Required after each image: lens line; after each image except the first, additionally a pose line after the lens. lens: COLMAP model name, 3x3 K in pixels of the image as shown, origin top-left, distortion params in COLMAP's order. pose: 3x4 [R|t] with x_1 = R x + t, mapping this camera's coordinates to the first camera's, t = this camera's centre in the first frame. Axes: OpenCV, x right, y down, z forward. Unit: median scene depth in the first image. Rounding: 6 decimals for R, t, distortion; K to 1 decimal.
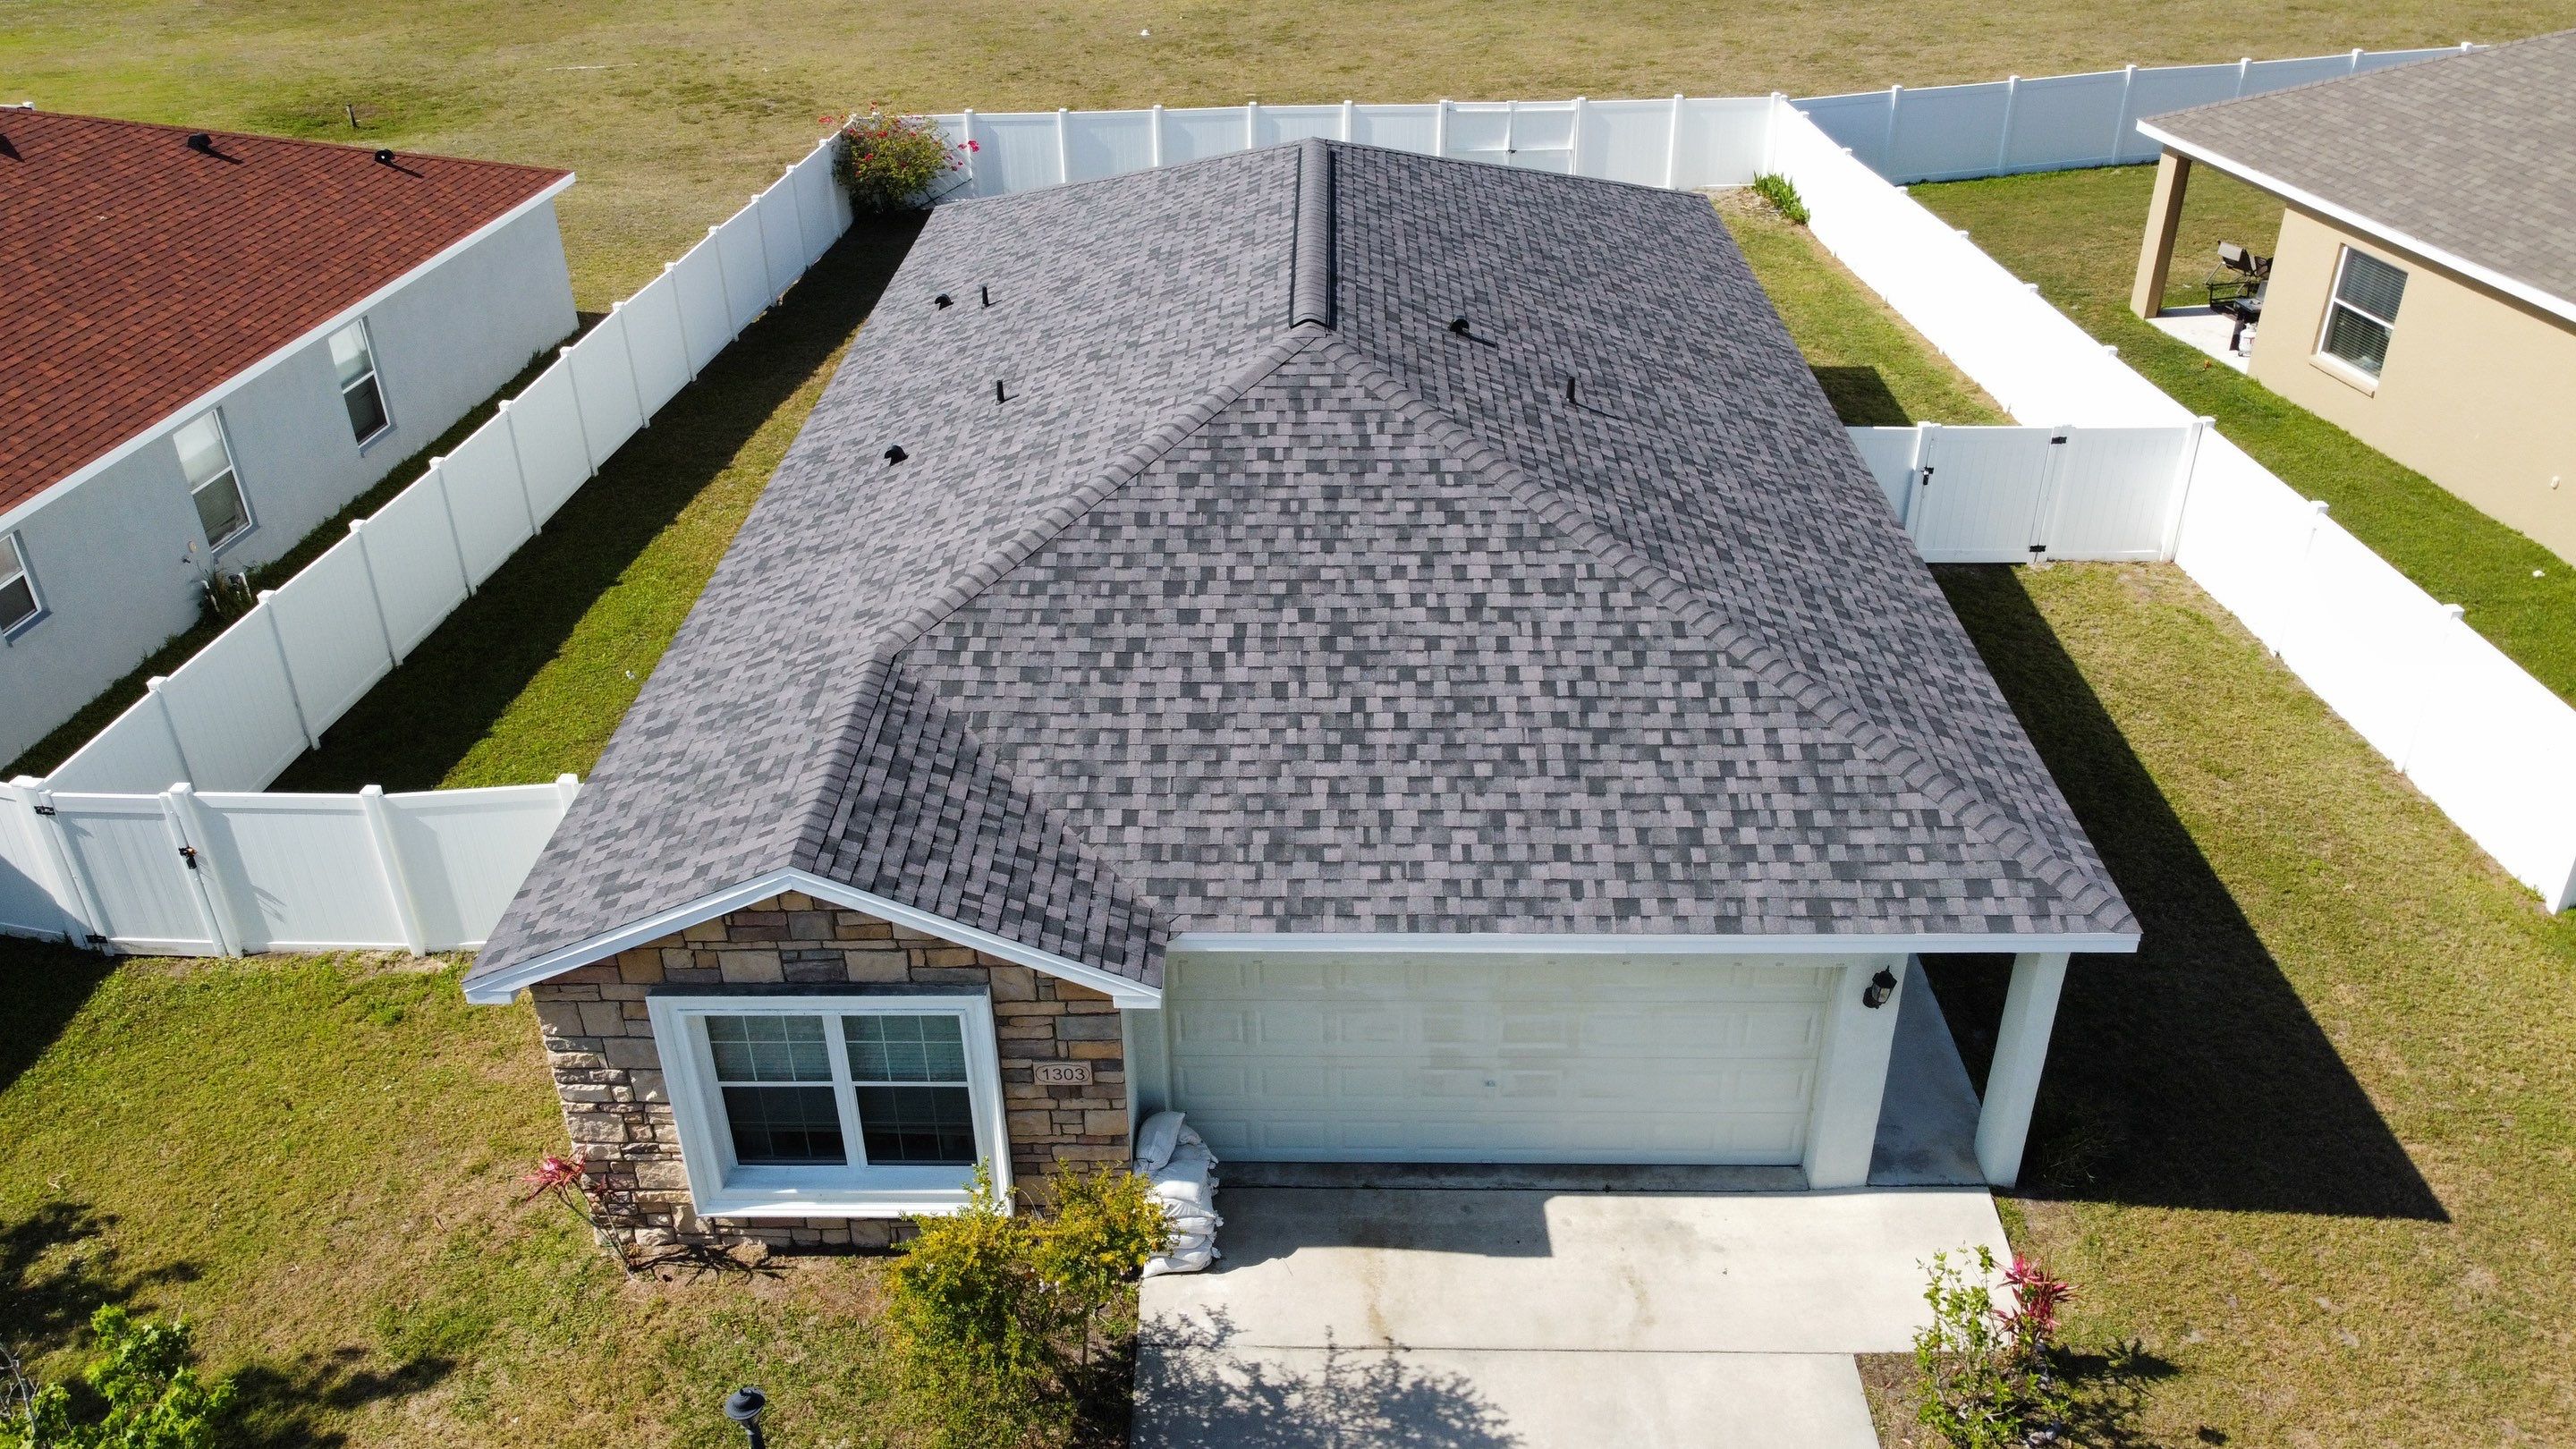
lens RADIAL K [[1956.2, 0, 1262.3], [0, 1956.2, 698.6], [0, 0, 1]] dist [0.008701, -0.024601]
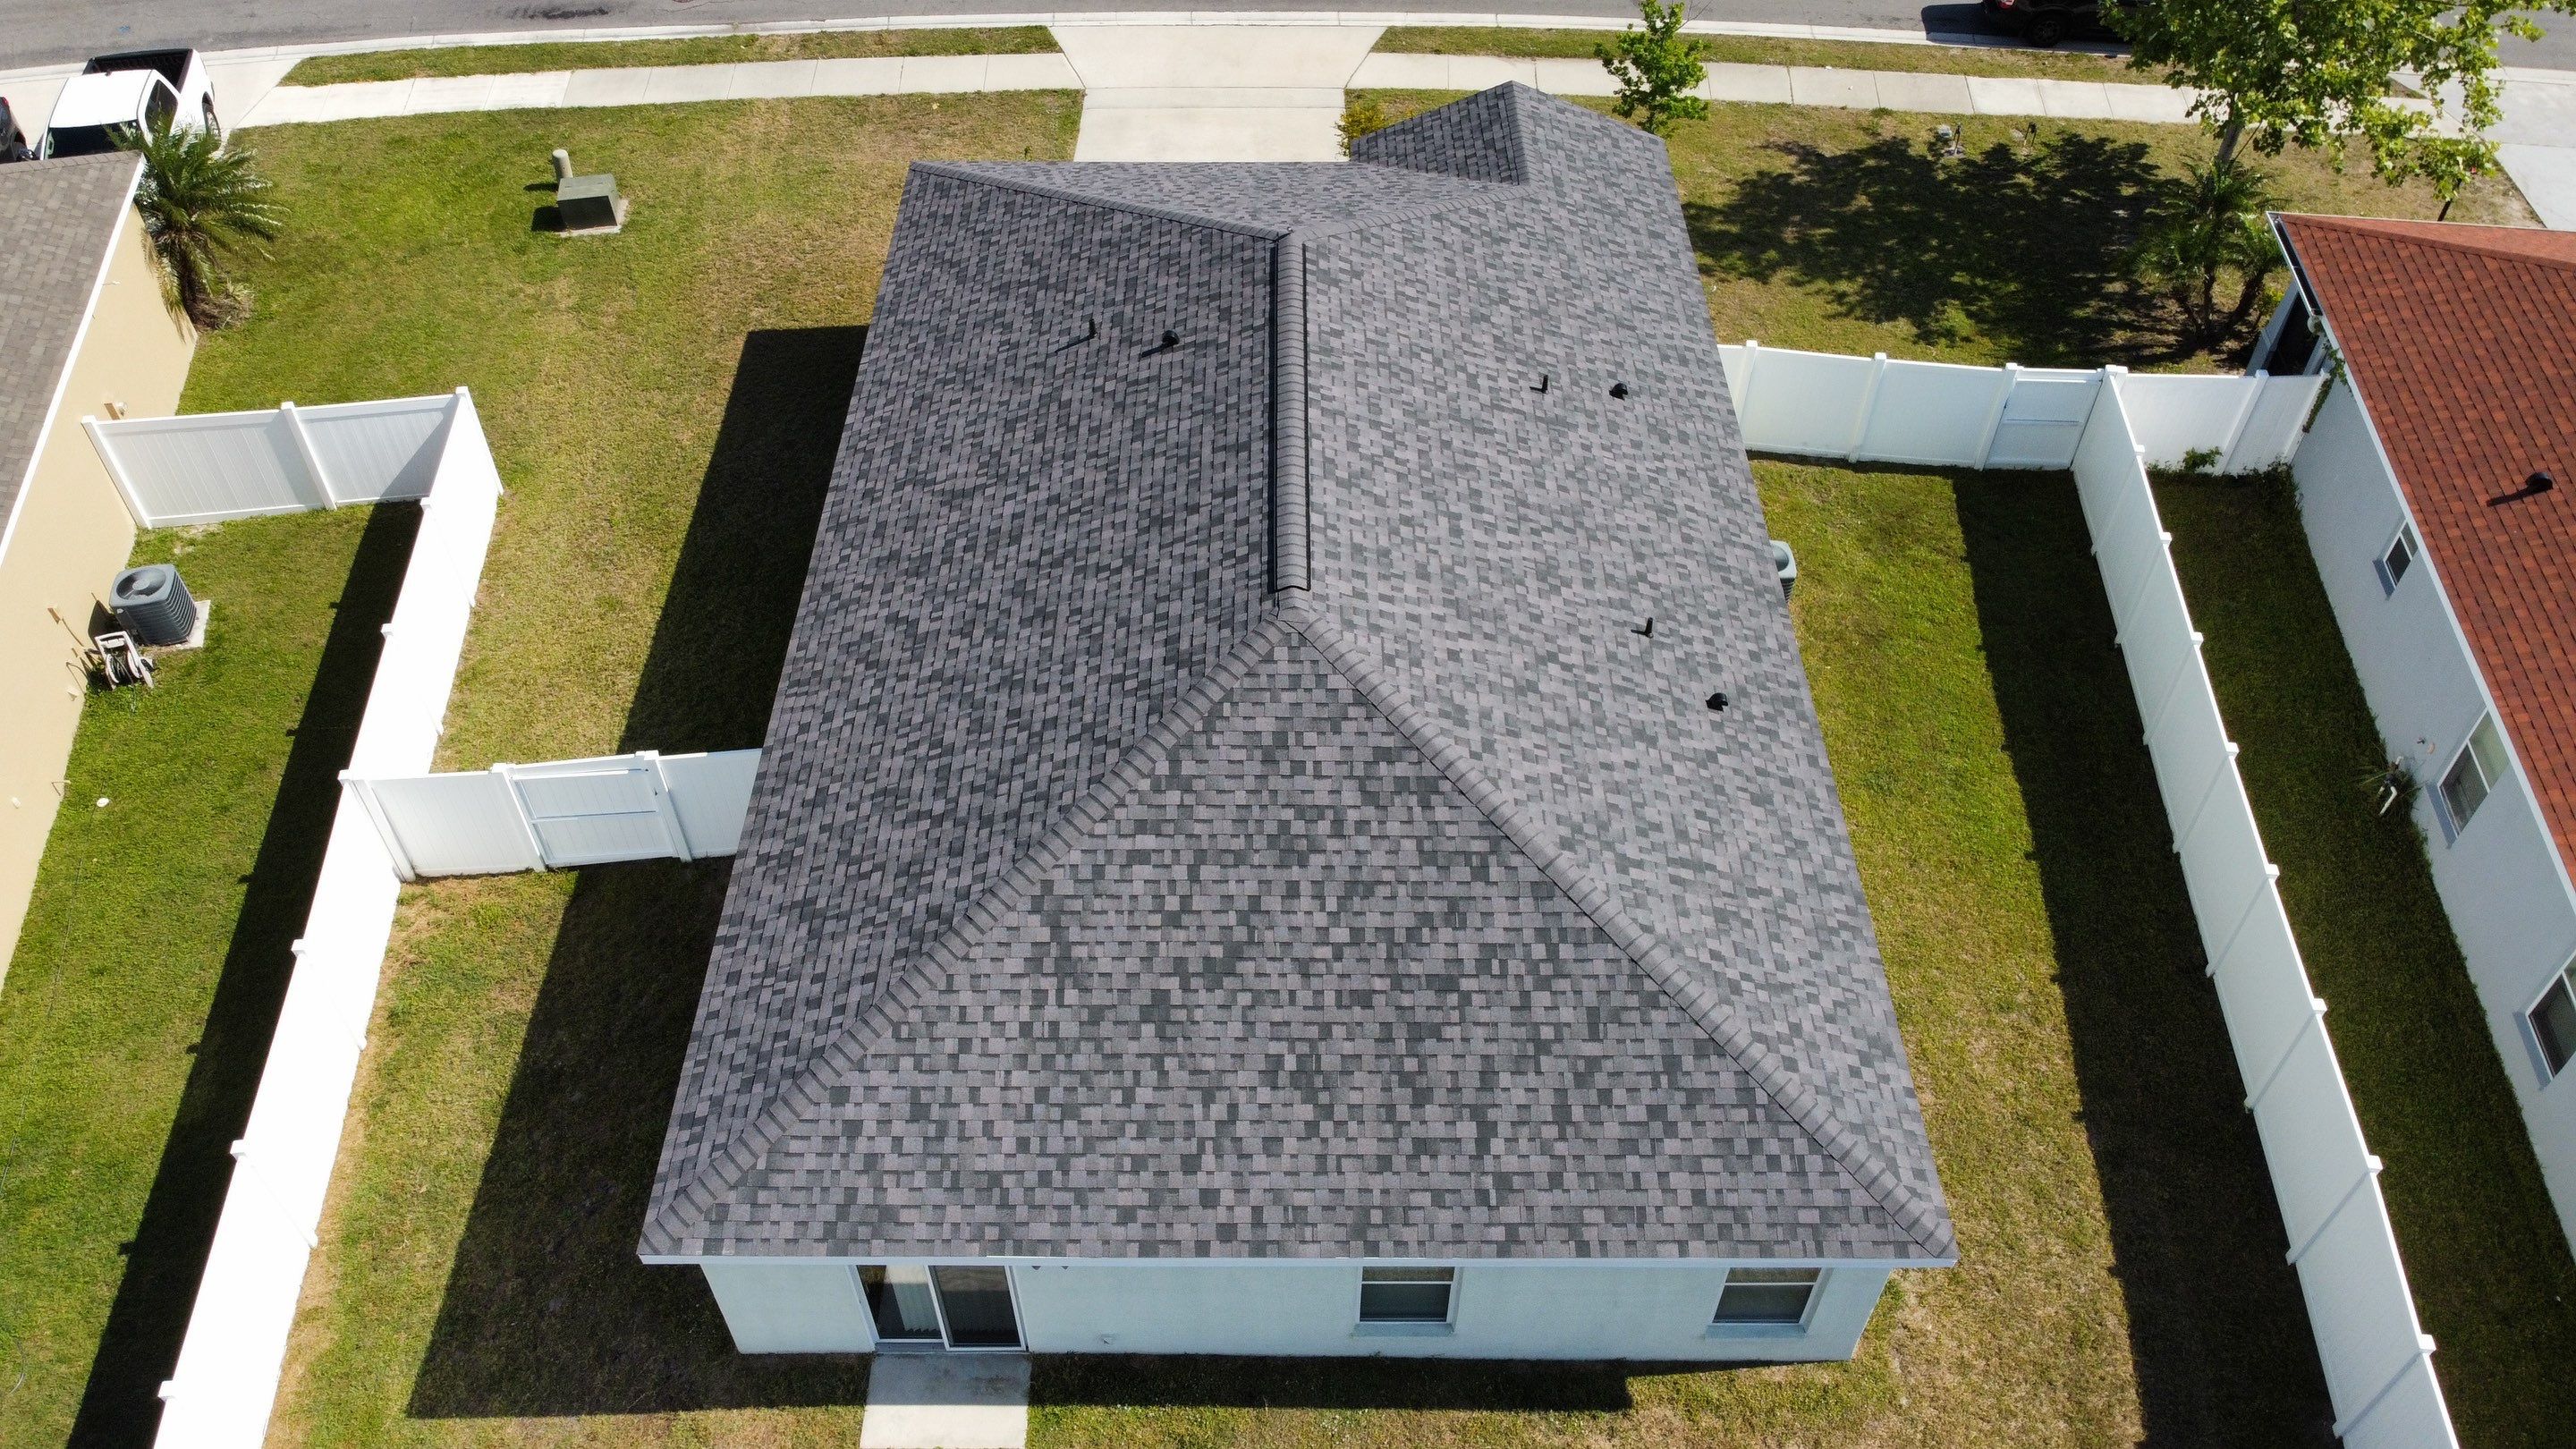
lens RADIAL K [[1956.2, 0, 1250.5], [0, 1956.2, 678.6], [0, 0, 1]] dist [0.008701, -0.024601]
pose [[-0.999301, 0.036285, 0.009038, 0.059135], [0.017904, 0.252077, 0.967541, -1.681452], [0.032829, 0.967027, -0.252551, 1.919113]]
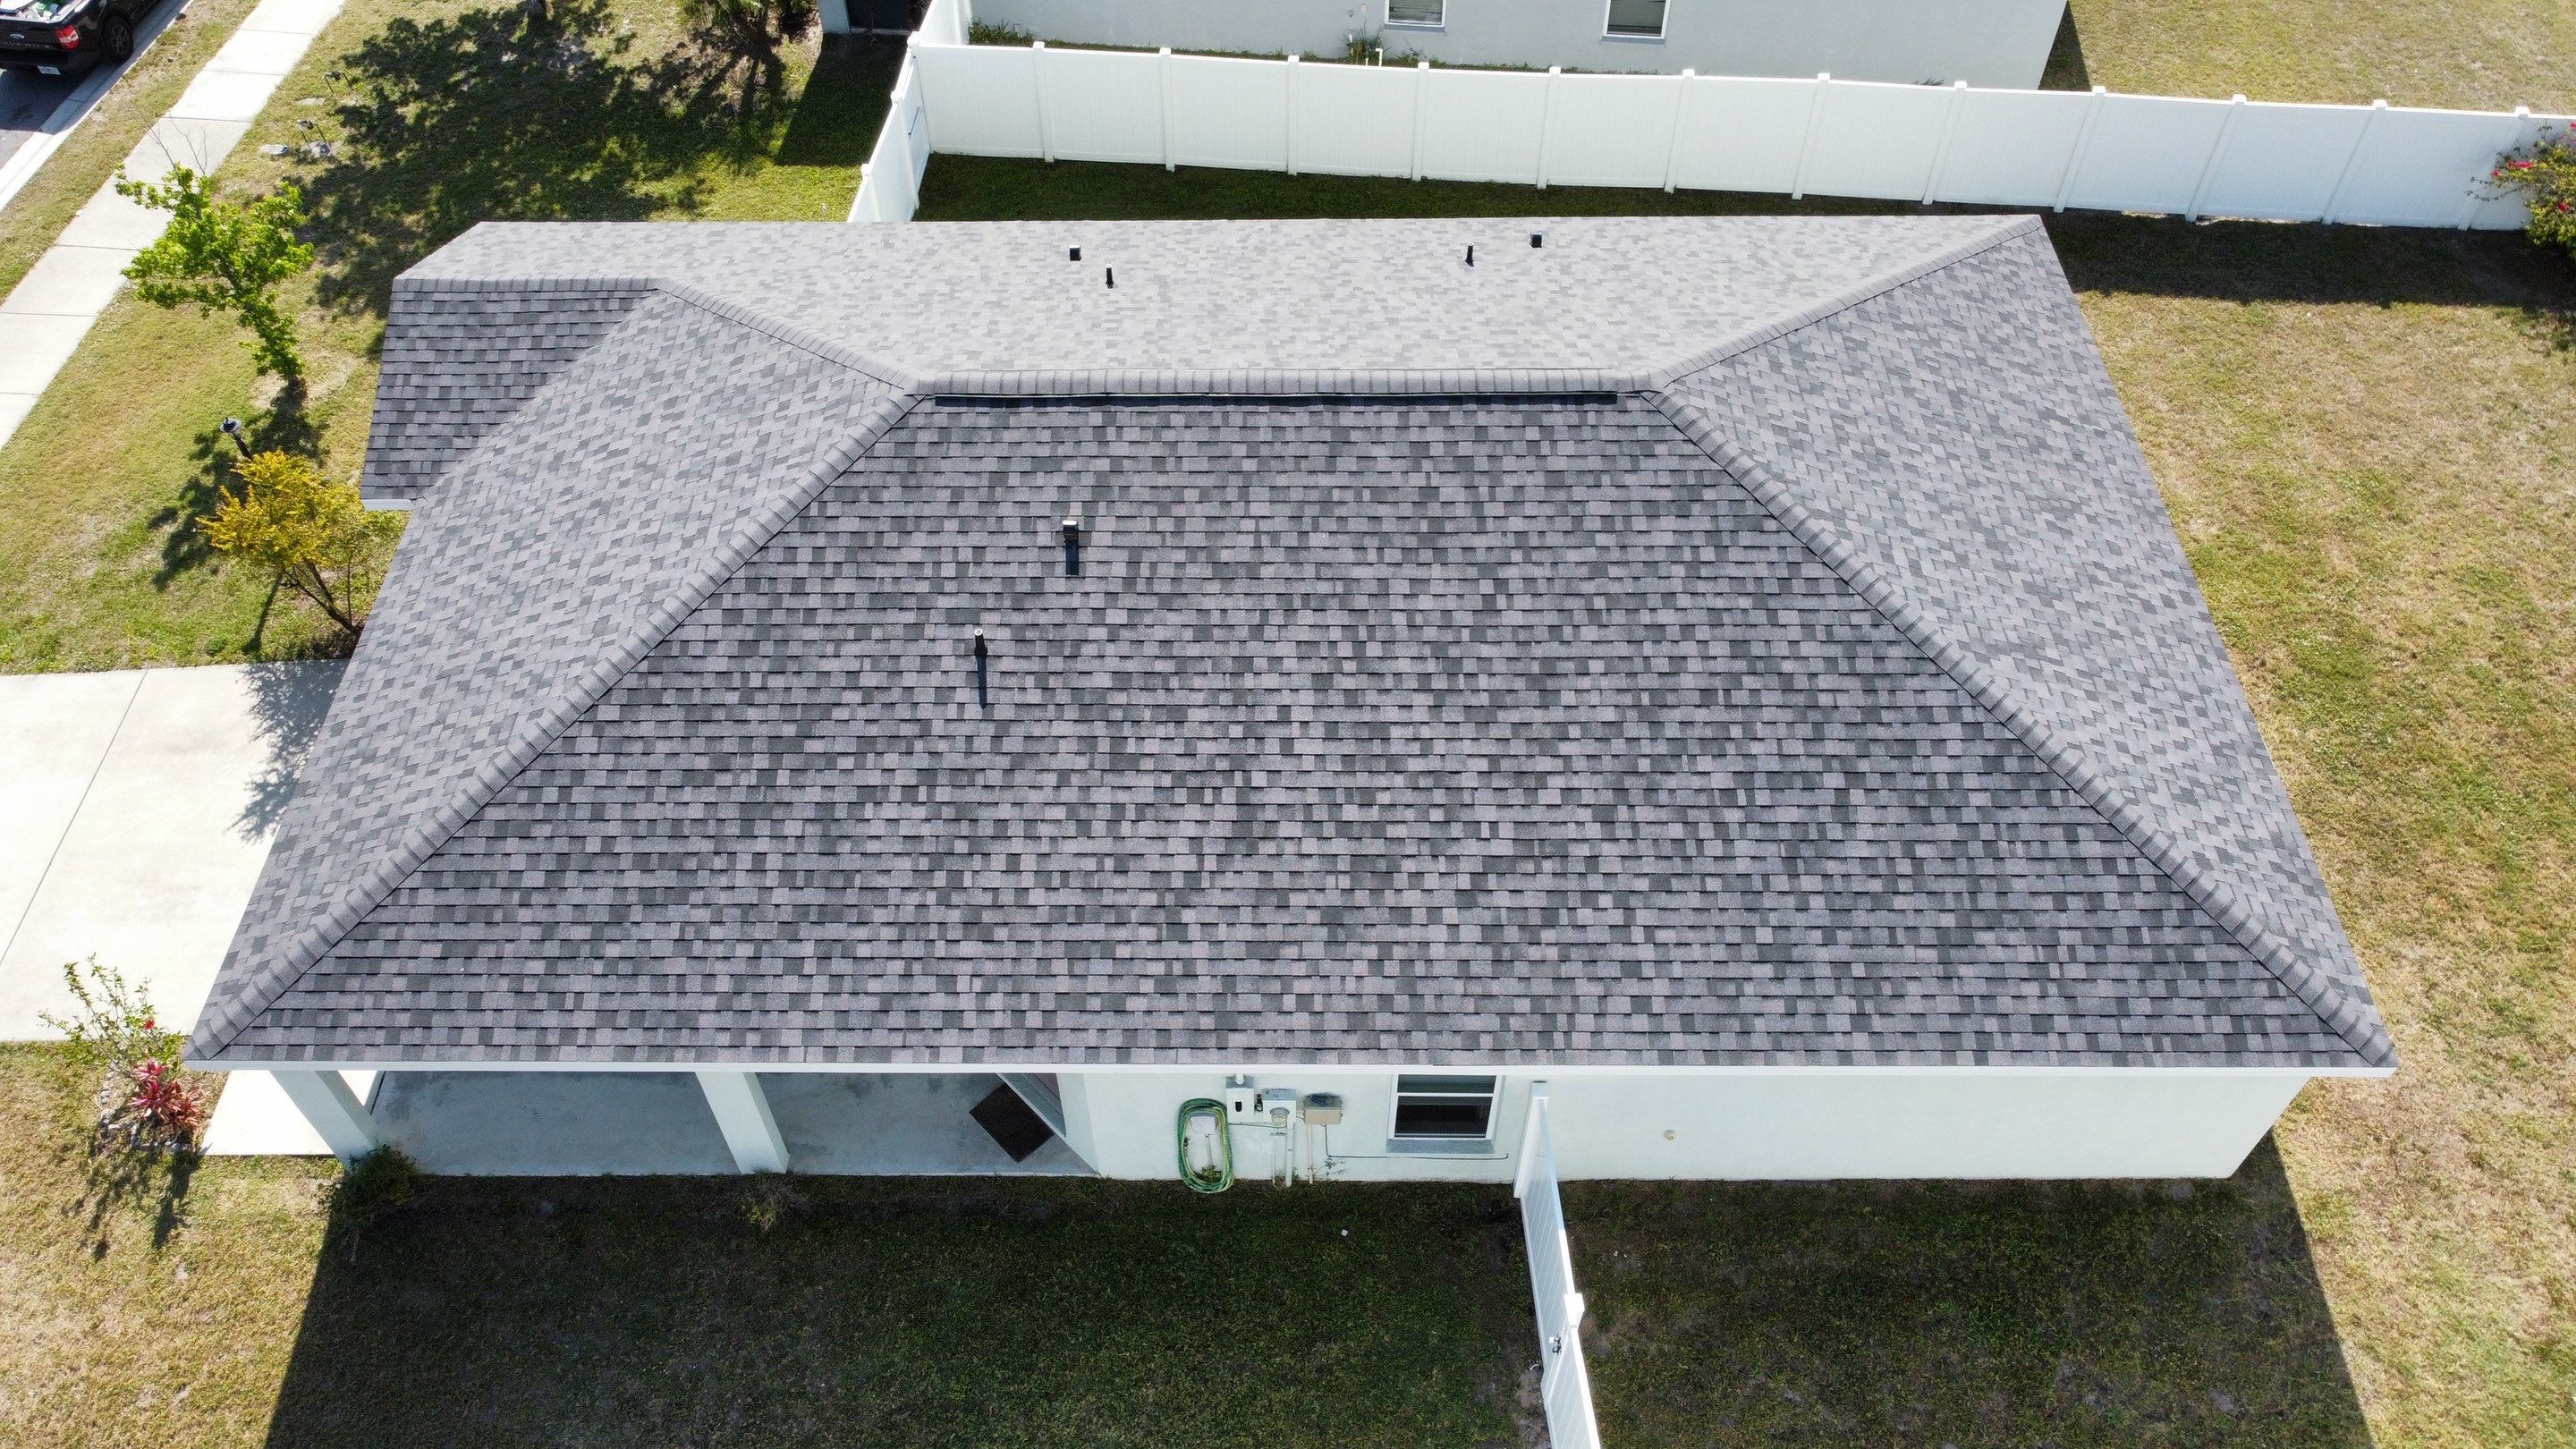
lens RADIAL K [[1956.2, 0, 1241.9], [0, 1956.2, 692.6], [0, 0, 1]] dist [0.008701, -0.024601]
pose [[0.018377, 0.771379, -0.636111, 0.944395], [-0.488581, 0.562011, 0.667407, -1.012001], [0.872325, 0.298527, 0.387209, 0.927395]]
